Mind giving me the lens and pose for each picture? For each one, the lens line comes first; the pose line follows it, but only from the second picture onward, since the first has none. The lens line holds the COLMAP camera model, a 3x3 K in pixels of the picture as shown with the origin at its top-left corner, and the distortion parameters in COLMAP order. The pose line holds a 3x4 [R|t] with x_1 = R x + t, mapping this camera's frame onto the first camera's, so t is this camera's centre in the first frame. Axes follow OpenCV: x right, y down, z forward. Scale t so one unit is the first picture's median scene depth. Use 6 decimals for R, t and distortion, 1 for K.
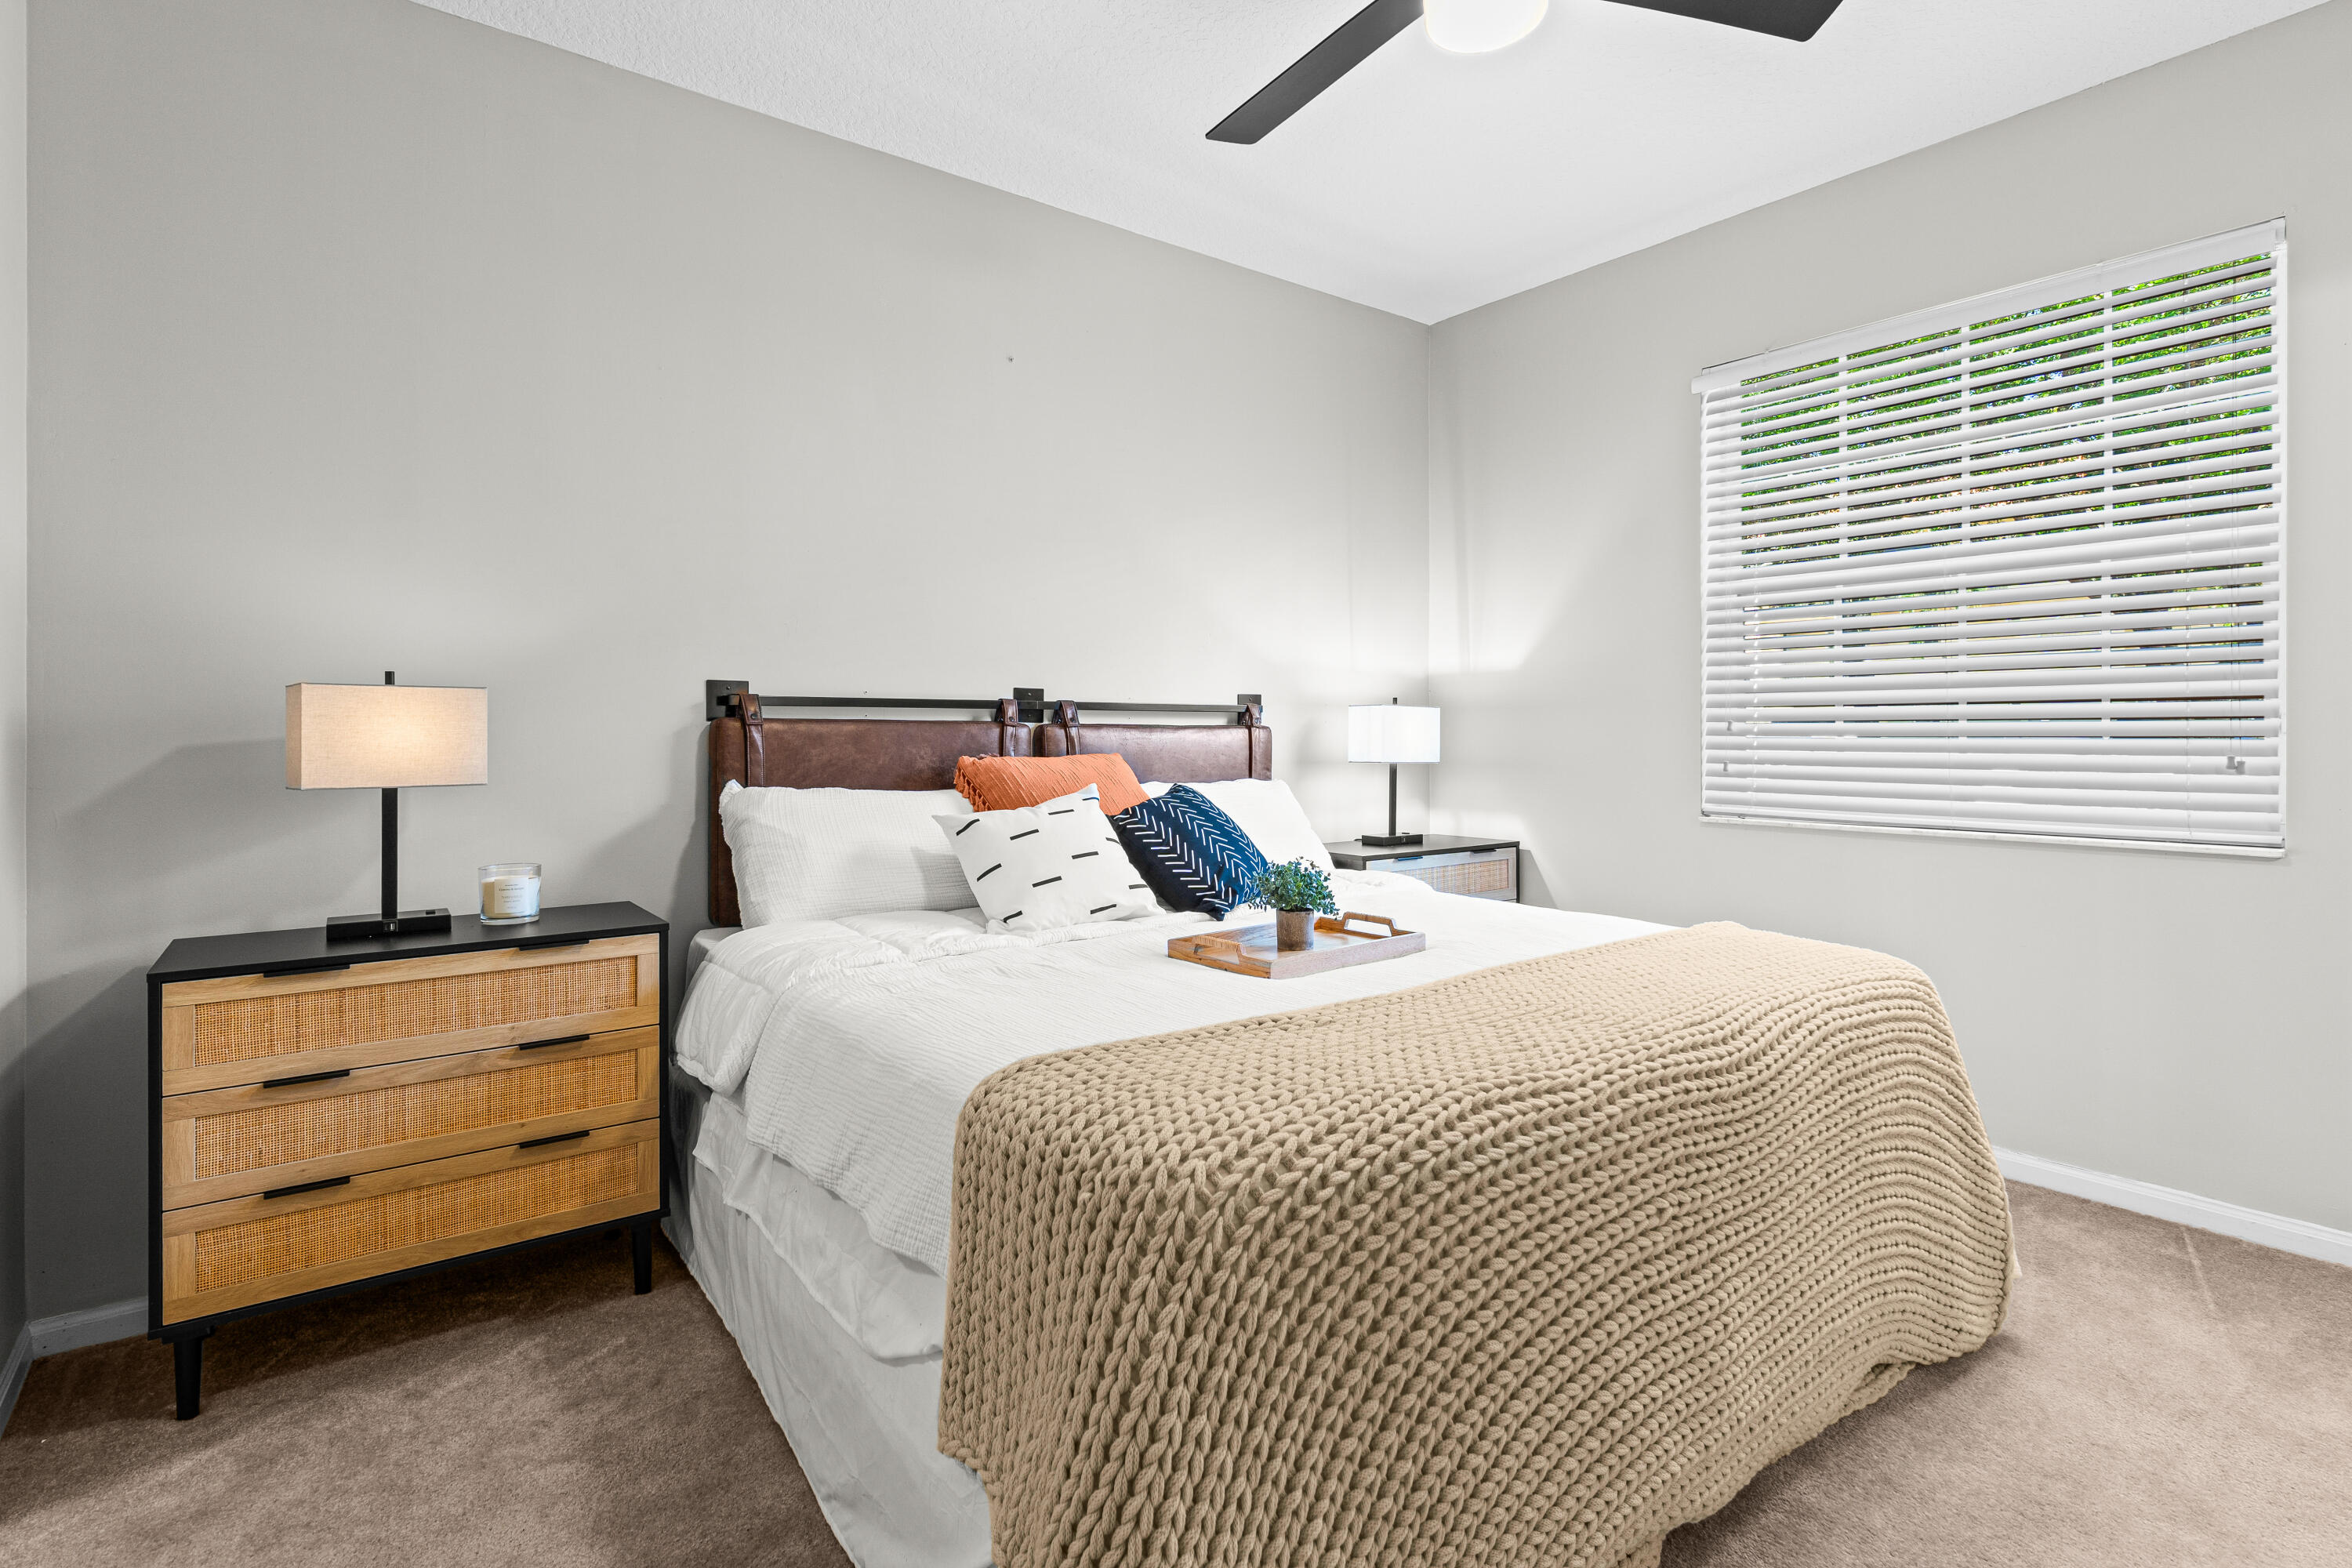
lens RADIAL K [[1130.4, 0, 1173.7], [0, 1130.4, 752.8], [0, 0, 1]] dist [-0.016406, -0.000729]
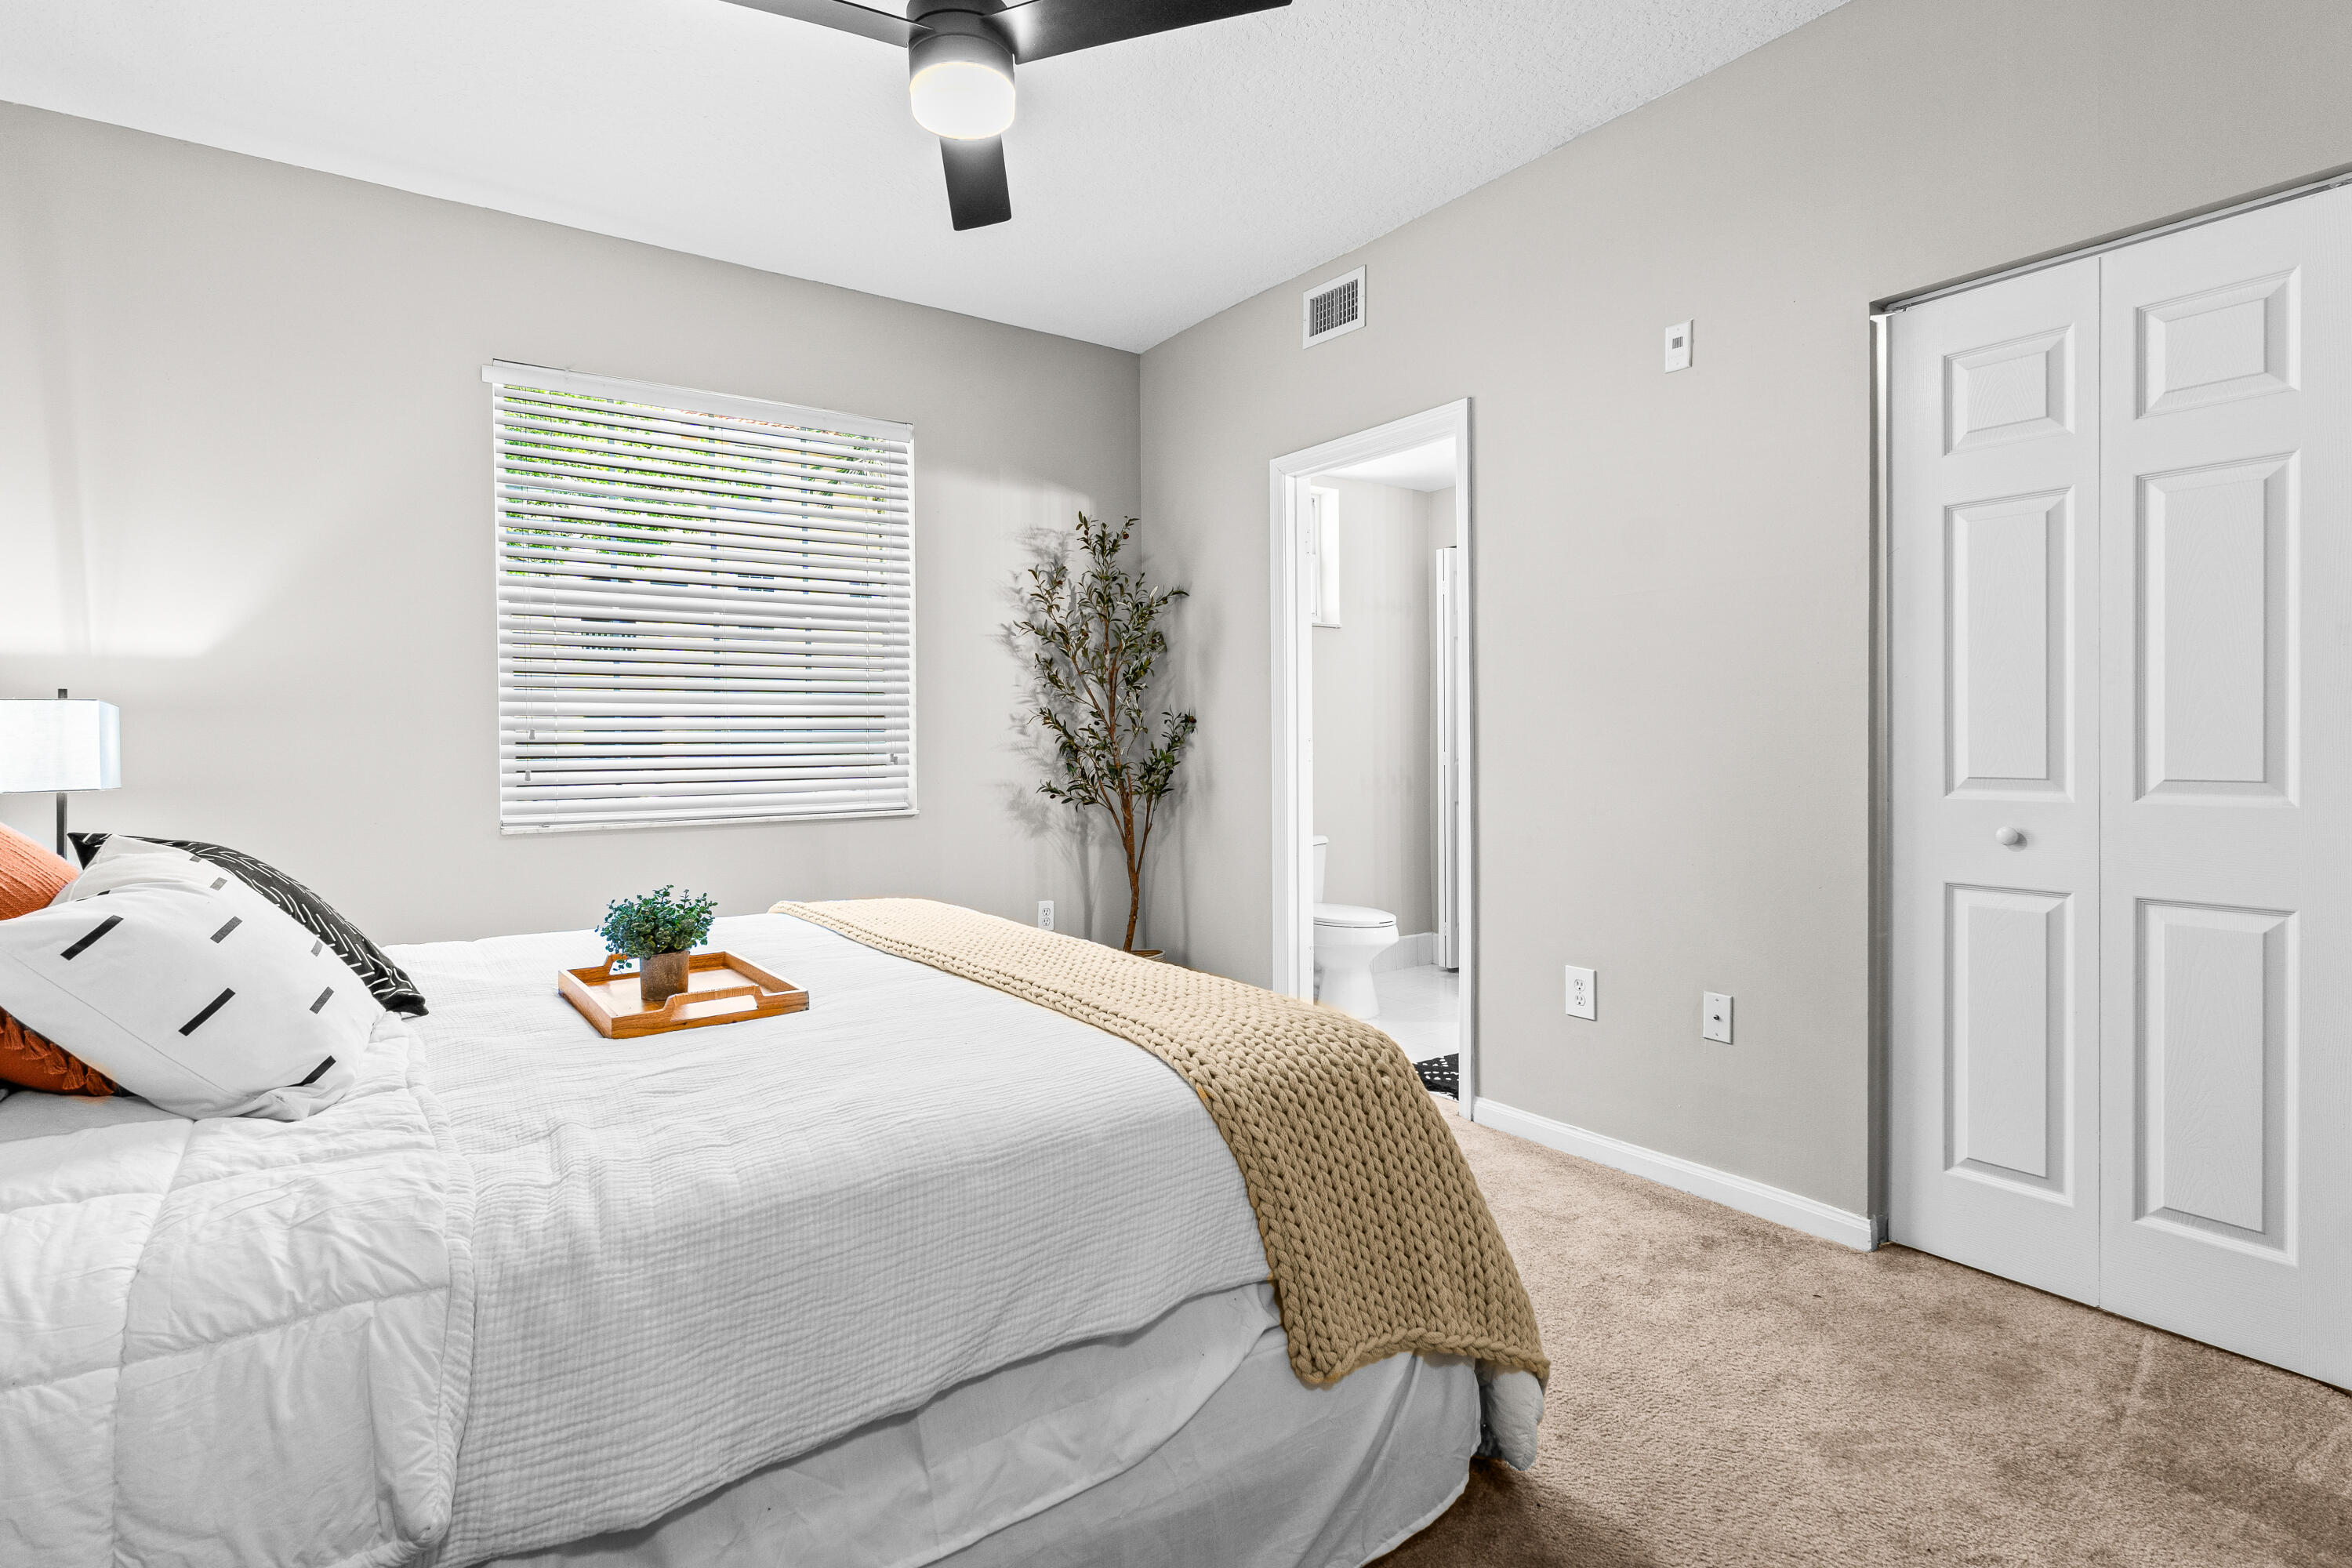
lens RADIAL K [[1130.4, 0, 1173.7], [0, 1130.4, 752.8], [0, 0, 1]] dist [-0.016406, -0.000729]
pose [[0.027362, -0.012201, 0.999551, -0.481284], [0.025899, 0.999598, 0.011493, -0.004608], [-0.999290, 0.025573, 0.027667, 0.412745]]
